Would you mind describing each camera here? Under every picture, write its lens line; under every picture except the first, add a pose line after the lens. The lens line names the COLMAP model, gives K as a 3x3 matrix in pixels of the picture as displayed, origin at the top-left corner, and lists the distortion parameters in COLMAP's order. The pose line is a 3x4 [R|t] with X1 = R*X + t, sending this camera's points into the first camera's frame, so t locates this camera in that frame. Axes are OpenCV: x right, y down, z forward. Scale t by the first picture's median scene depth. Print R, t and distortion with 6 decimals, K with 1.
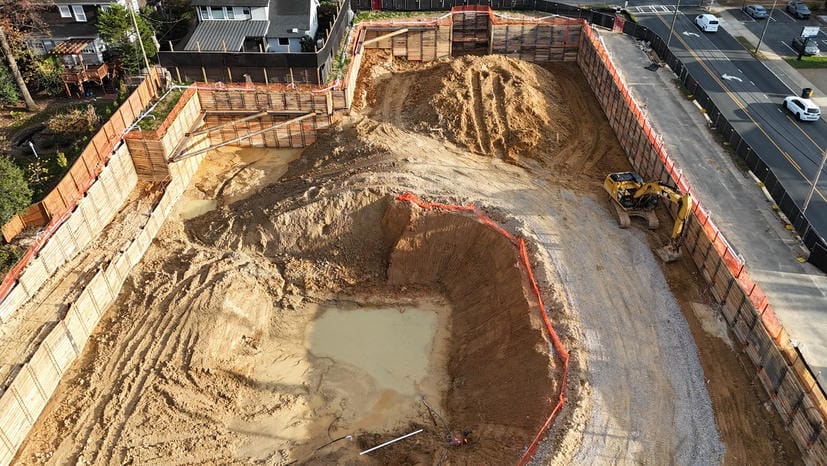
lens RADIAL K [[603.0, 0, 416.7], [0, 603.0, 230.5], [0, 0, 1]] dist [0.049707, -0.044362]
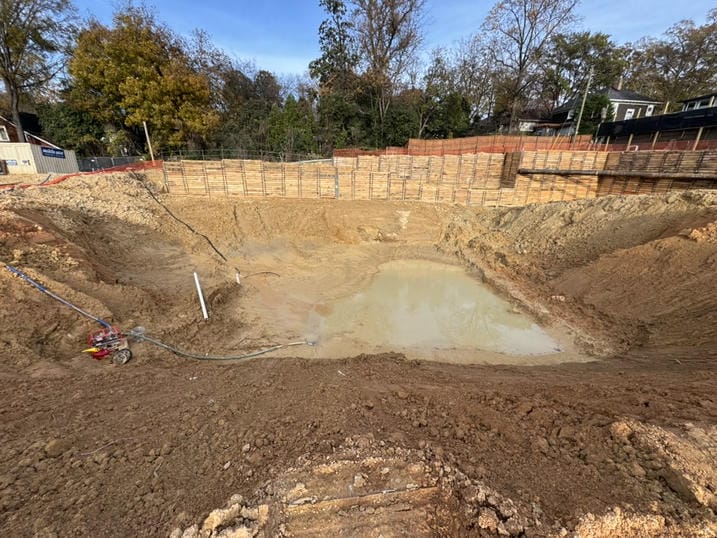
lens RADIAL K [[284.5, 0, 358.1], [0, 284.5, 269.1], [0, 0, 1]] dist [-0.002835, -0.000167]
pose [[0.112117, 0.341450, -0.933189, 0.172589], [-0.603982, 0.769144, 0.208861, 0.123993], [0.789072, 0.540213, 0.292464, 0.730813]]
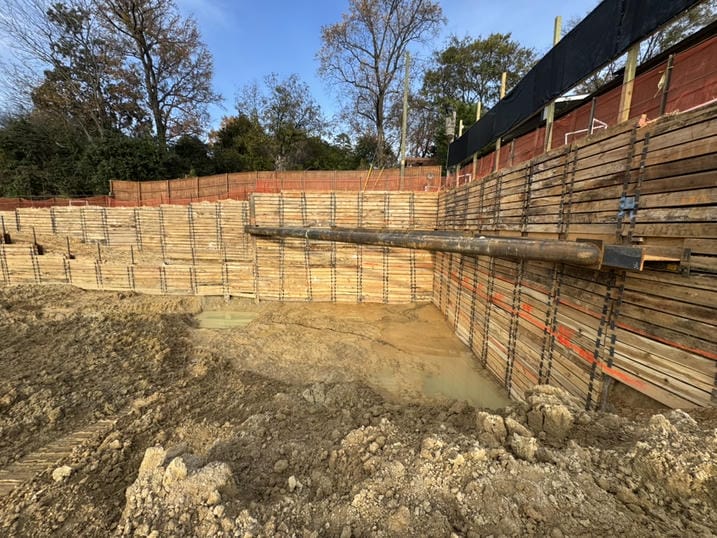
lens RADIAL K [[284.5, 0, 361.1], [0, 284.5, 272.1], [0, 0, 1]] dist [-0.002835, -0.000167]
pose [[-0.012219, 0.161498, -0.986797, -0.121408], [-0.601170, 0.787410, 0.136310, -0.201806], [0.799028, 0.594898, 0.087466, 1.169225]]
